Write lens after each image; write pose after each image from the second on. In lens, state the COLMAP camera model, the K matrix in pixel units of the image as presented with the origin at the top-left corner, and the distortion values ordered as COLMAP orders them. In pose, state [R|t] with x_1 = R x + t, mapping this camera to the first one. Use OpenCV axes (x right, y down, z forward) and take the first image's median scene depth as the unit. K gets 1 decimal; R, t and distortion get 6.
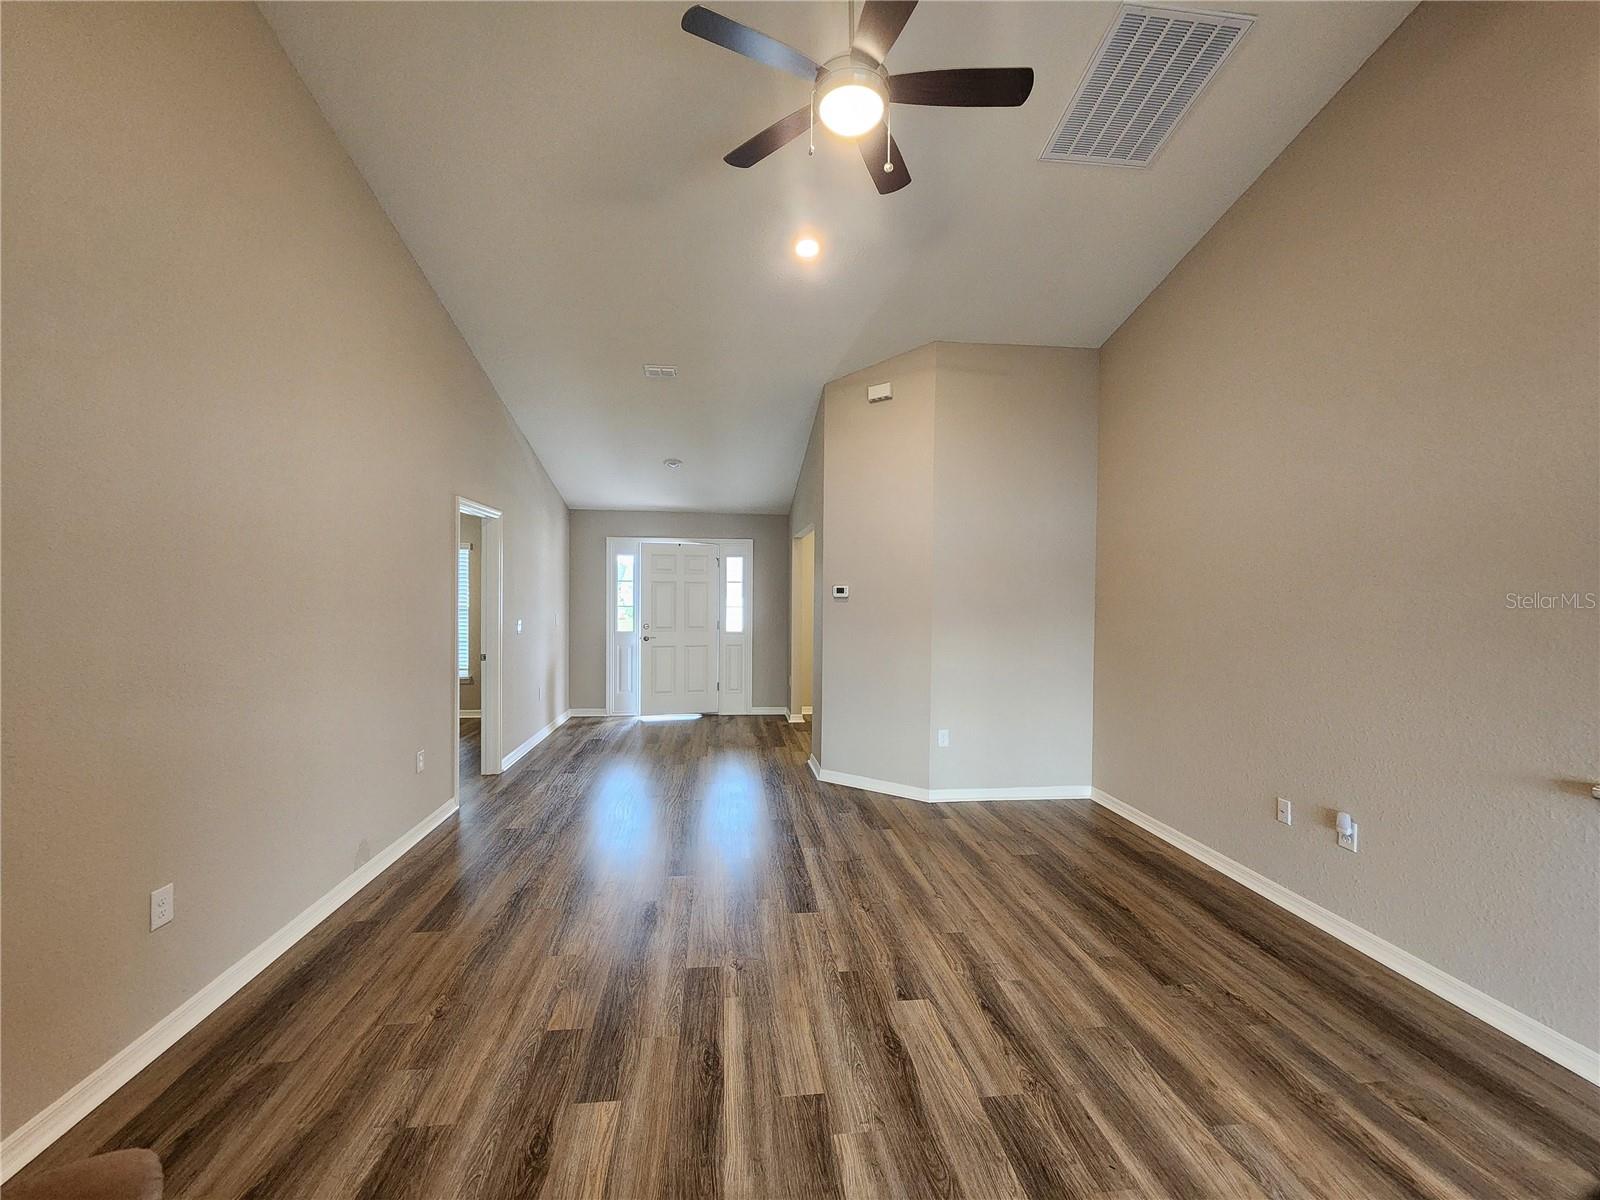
lens RADIAL K [[660.9, 0, 800.0], [0, 660.9, 600.0], [0, 0, 1]] dist [0.000342, -0.000328]
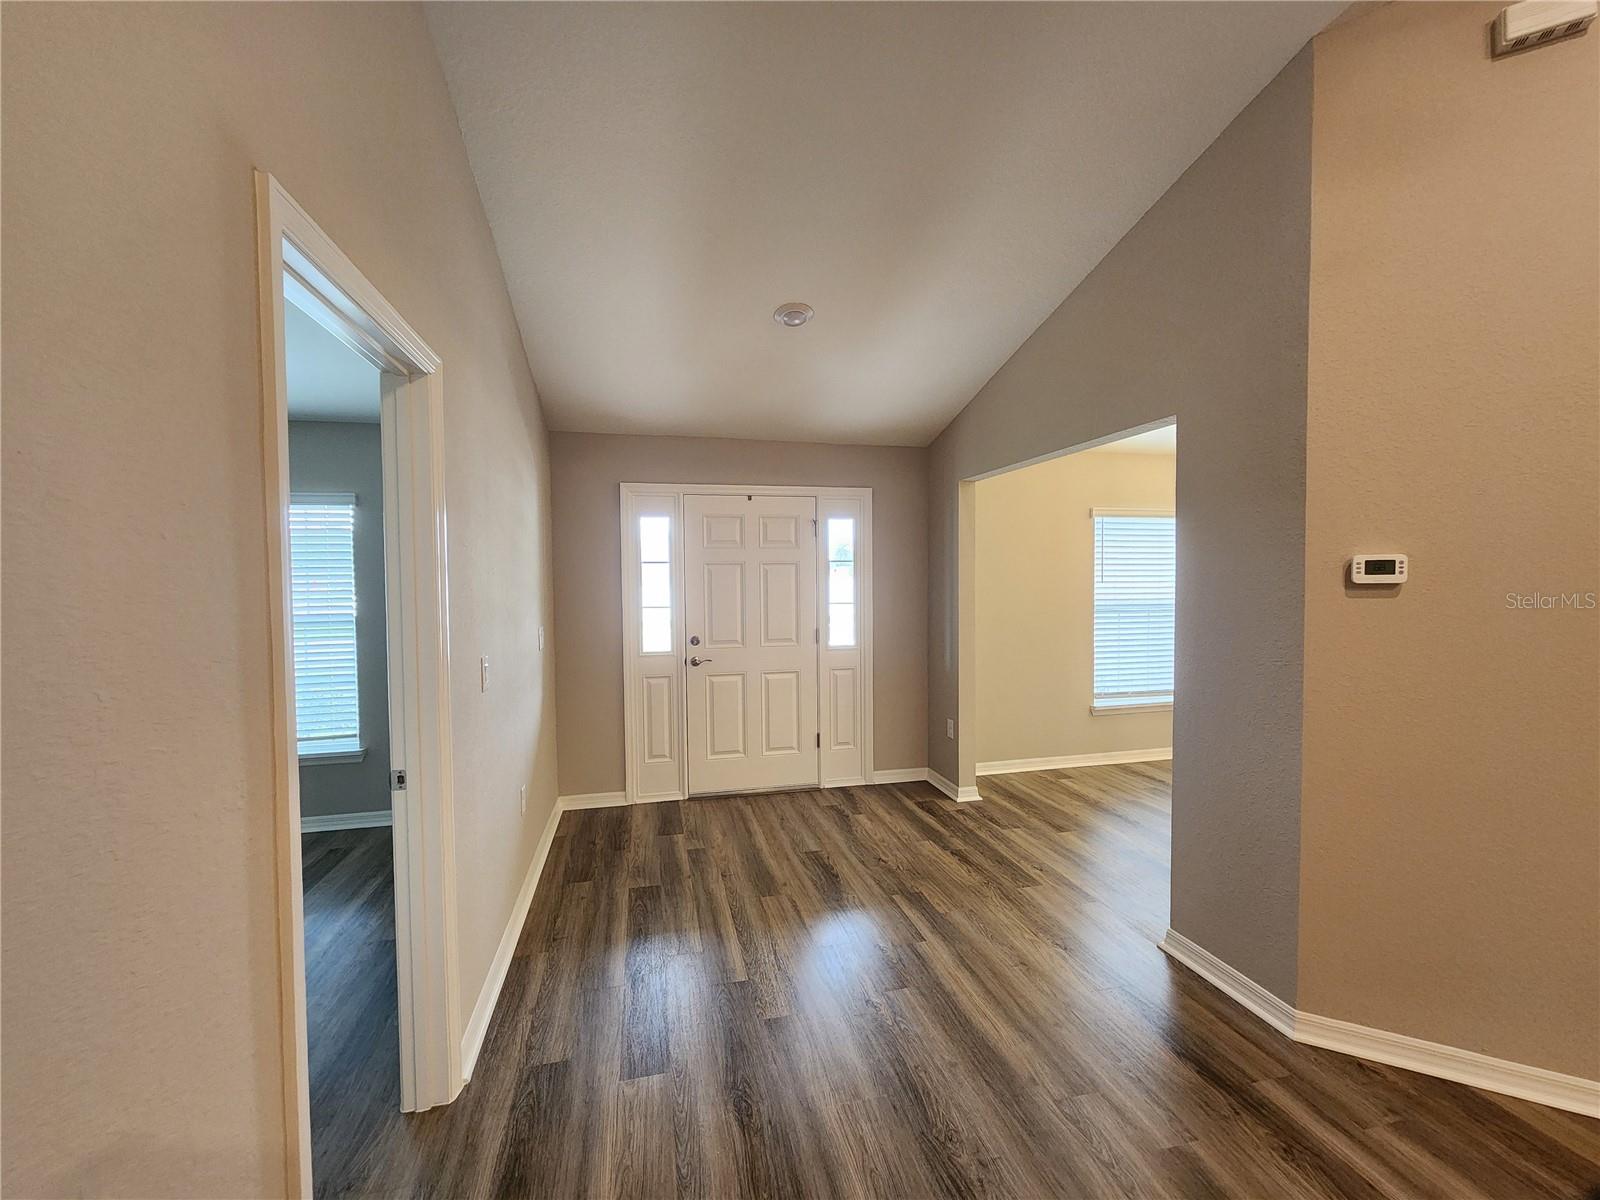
lens RADIAL K [[650.1, 0, 800.0], [0, 650.1, 600.0], [0, 0, 1]] dist [-0.000150, -0.000193]
pose [[0.992233, -0.021979, 0.122437, -0.332812], [0.019244, 0.999539, 0.023477, -0.011038], [-0.122897, -0.020939, 0.992199, 0.688525]]
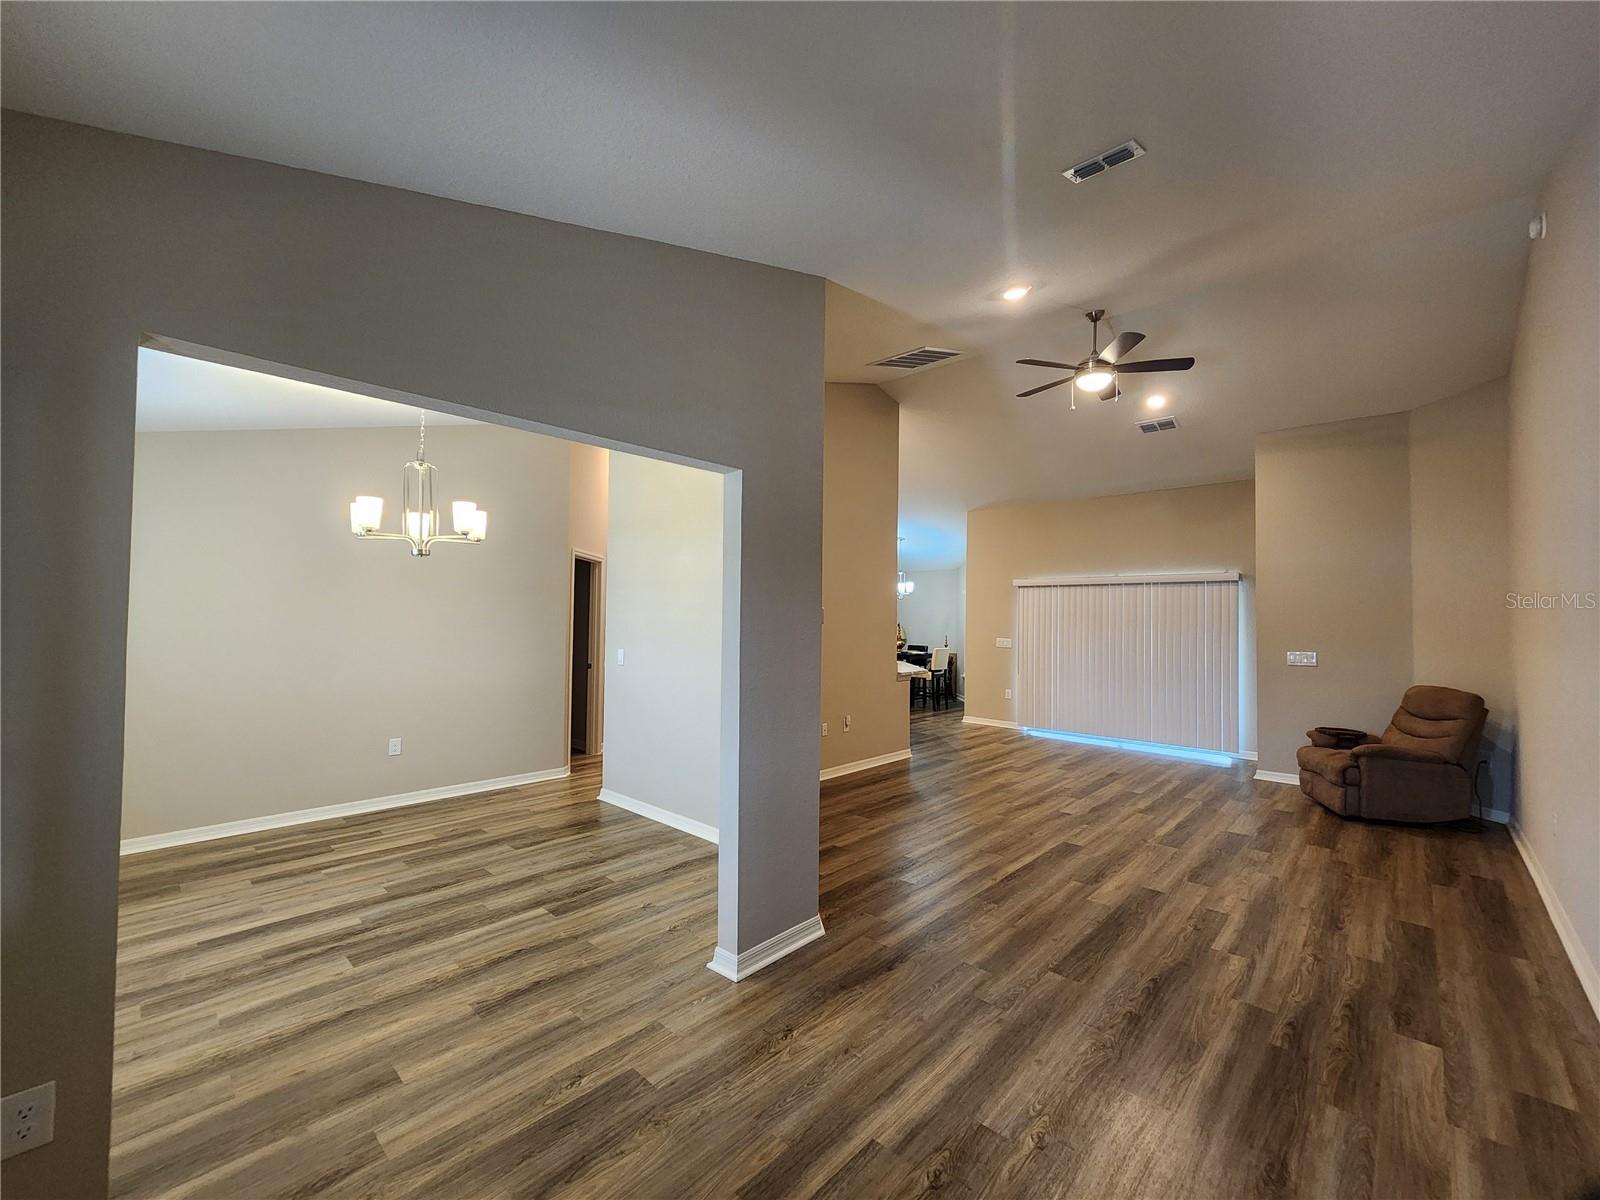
lens RADIAL K [[650.1, 0, 800.0], [0, 650.1, 600.0], [0, 0, 1]] dist [-0.000150, -0.000193]
pose [[-0.643916, 0.004092, 0.765085, -0.430824], [-0.007010, 0.999912, -0.011248, -0.021674], [-0.765064, -0.012606, -0.643831, 1.479434]]
